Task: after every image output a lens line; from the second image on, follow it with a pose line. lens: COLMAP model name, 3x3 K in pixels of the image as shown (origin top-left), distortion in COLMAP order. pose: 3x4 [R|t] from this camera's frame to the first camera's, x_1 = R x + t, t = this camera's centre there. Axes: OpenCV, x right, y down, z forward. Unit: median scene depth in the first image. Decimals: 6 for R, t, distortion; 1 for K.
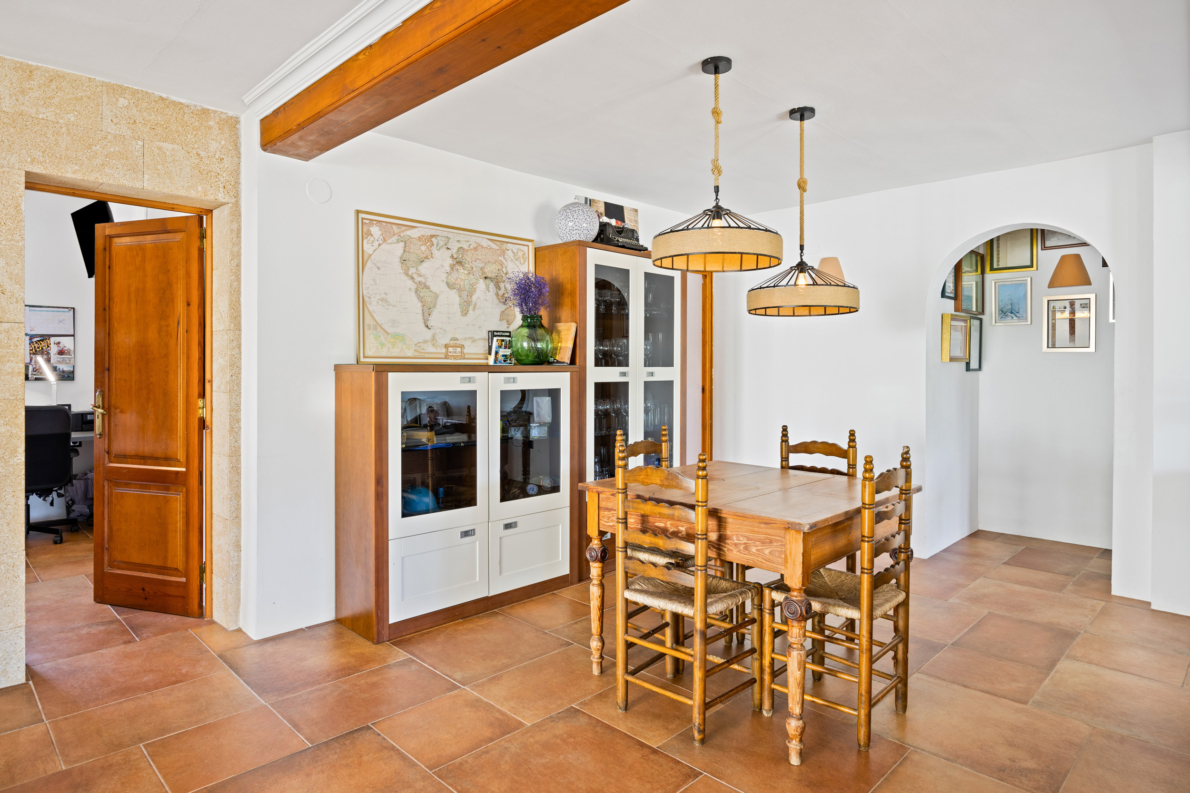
lens RADIAL K [[681.4, 0, 618.9], [0, 681.4, 374.0], [0, 0, 1]] dist [-0.010193, -0.001846]
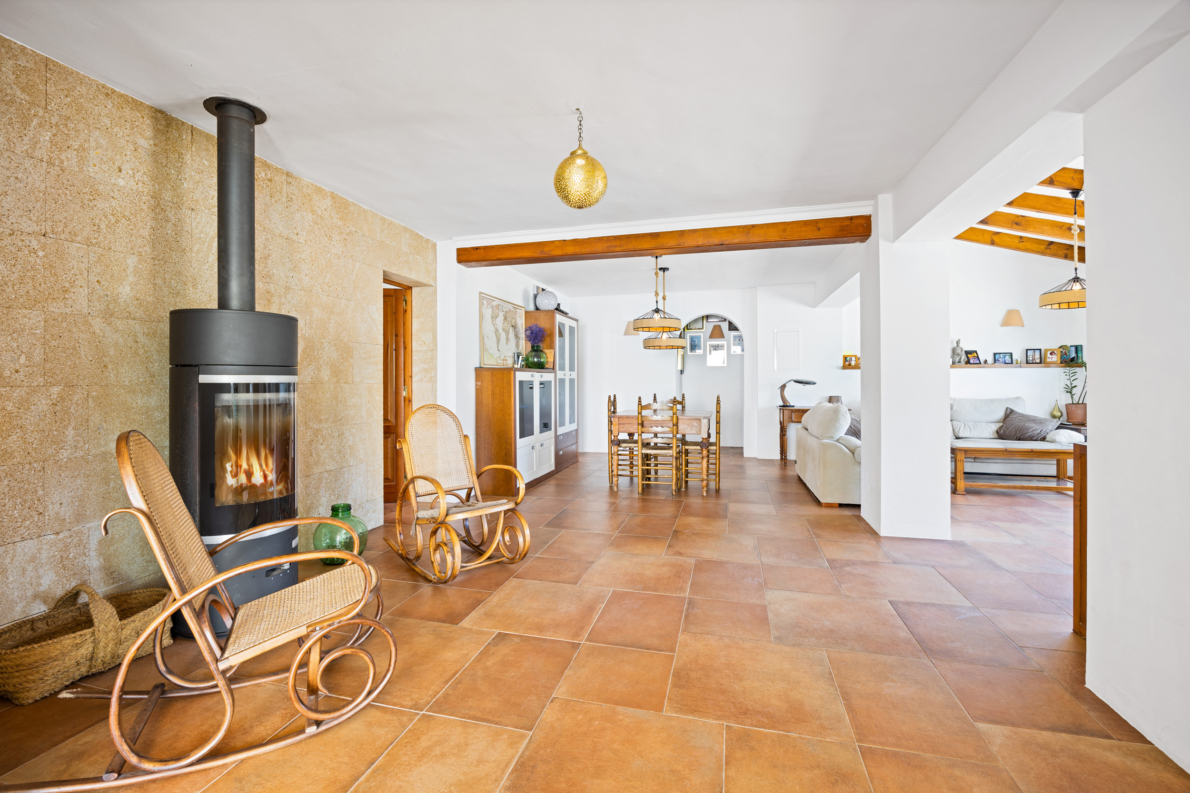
lens RADIAL K [[526.8, 0, 596.0], [0, 526.8, 387.0], [0, 0, 1]] dist [0.002609, 0.000122]
pose [[0.872501, -0.010492, 0.488500, -0.783762], [0.011820, 0.999930, 0.000366, 0.043059], [-0.488470, 0.005455, 0.872564, -0.500025]]
